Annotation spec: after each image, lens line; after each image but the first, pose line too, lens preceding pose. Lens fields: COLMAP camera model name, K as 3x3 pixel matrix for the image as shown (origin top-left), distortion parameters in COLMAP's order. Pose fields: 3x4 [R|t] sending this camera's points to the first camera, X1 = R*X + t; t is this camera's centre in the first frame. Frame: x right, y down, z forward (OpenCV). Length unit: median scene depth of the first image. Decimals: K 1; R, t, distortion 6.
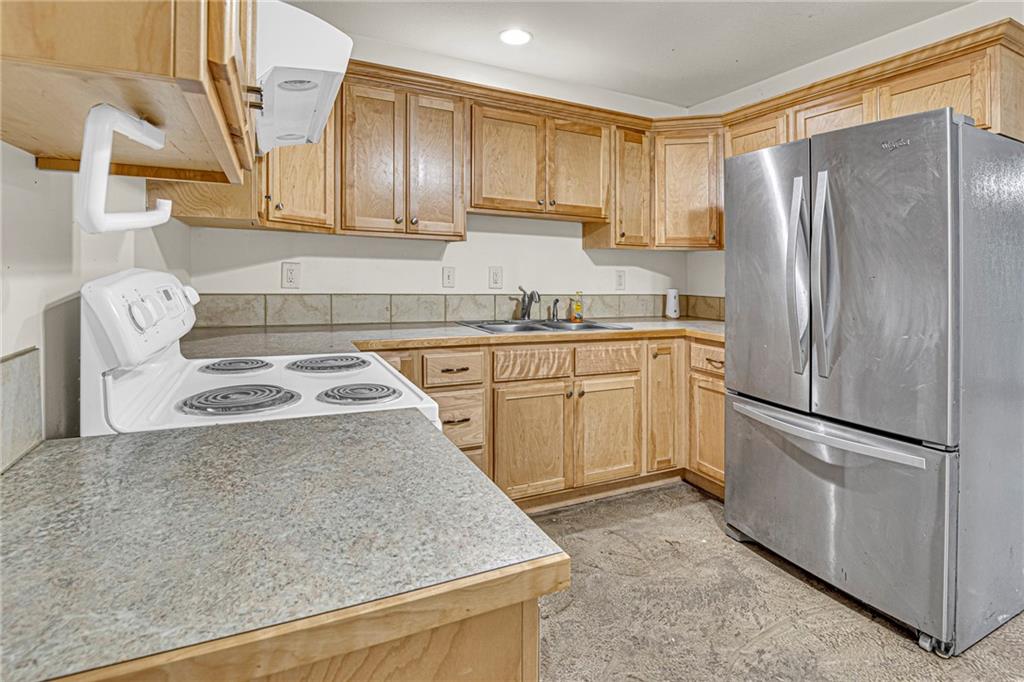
lens RADIAL K [[513.2, 0, 512.6], [0, 513.2, 285.9], [0, 0, 1]] dist [-0.017559, -0.000032]
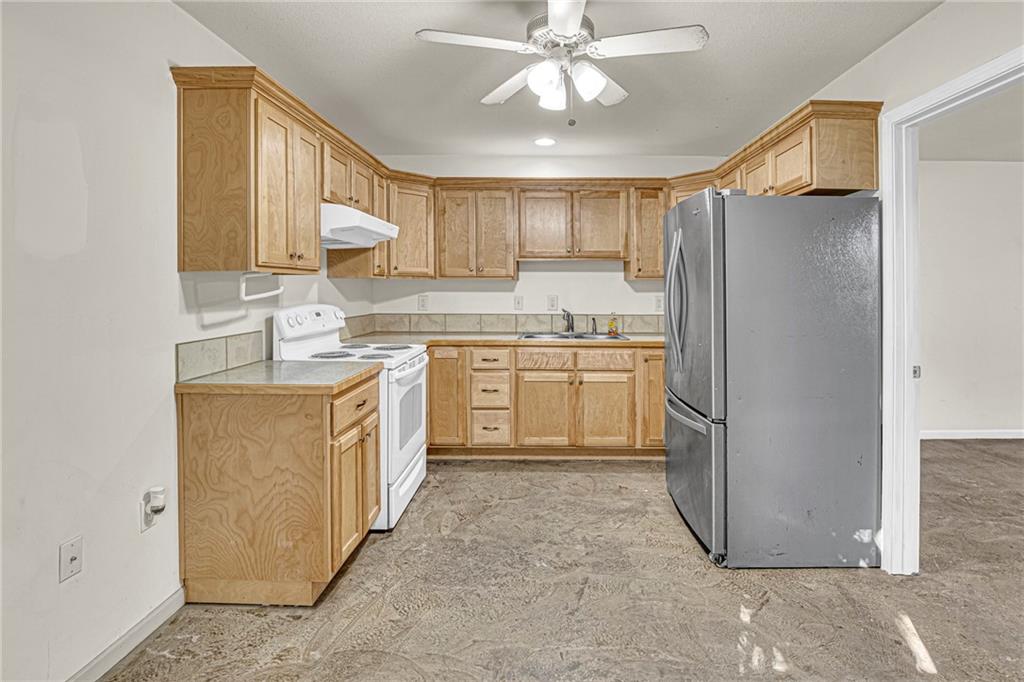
lens RADIAL K [[479.4, 0, 512.8], [0, 479.4, 311.1], [0, 0, 1]] dist [-0.001609, -0.000250]
pose [[0.885468, -0.000045, -0.464700, 0.567003], [0.005032, 0.999942, 0.009493, -0.006856], [0.464673, -0.010744, 0.885417, -0.284540]]
